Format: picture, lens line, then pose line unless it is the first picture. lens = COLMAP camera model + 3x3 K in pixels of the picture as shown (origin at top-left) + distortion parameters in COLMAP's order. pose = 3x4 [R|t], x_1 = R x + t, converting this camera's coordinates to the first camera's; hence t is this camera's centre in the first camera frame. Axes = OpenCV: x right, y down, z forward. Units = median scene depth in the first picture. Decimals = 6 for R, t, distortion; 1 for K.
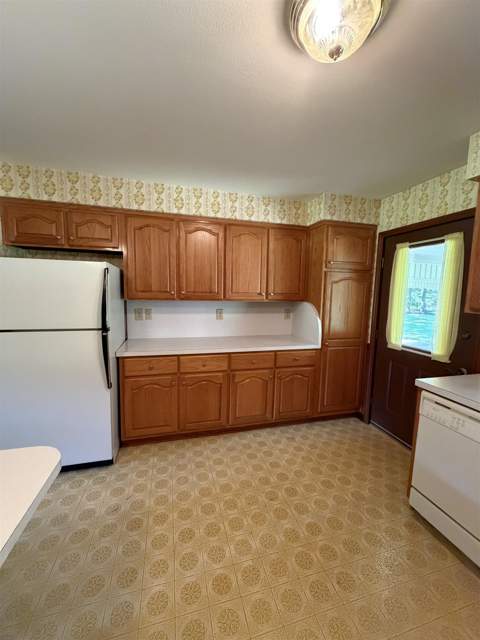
lens RADIAL K [[255.1, 0, 239.4], [0, 255.1, 318.1], [0, 0, 1]] dist [0.000523, 0.000035]
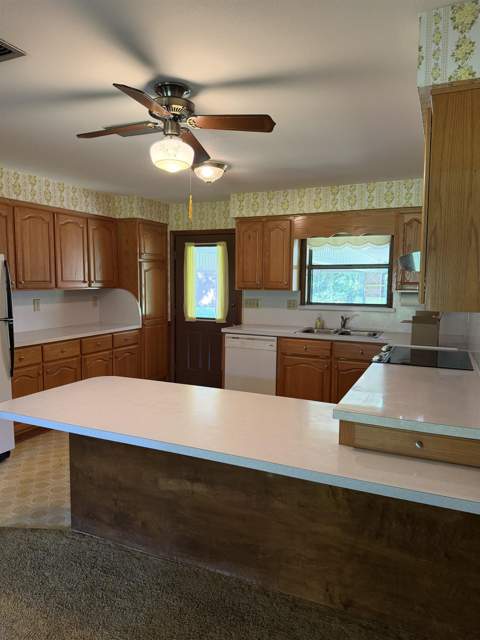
lens RADIAL K [[447.7, 0, 240.0], [0, 447.7, 320.0], [0, 0, 1]] dist [0.046568, -0.001632]
pose [[0.635023, -0.086608, 0.767623, -0.977687], [0.087973, 0.995338, 0.039523, 0.042809], [-0.767468, 0.042432, 0.639682, -0.660847]]
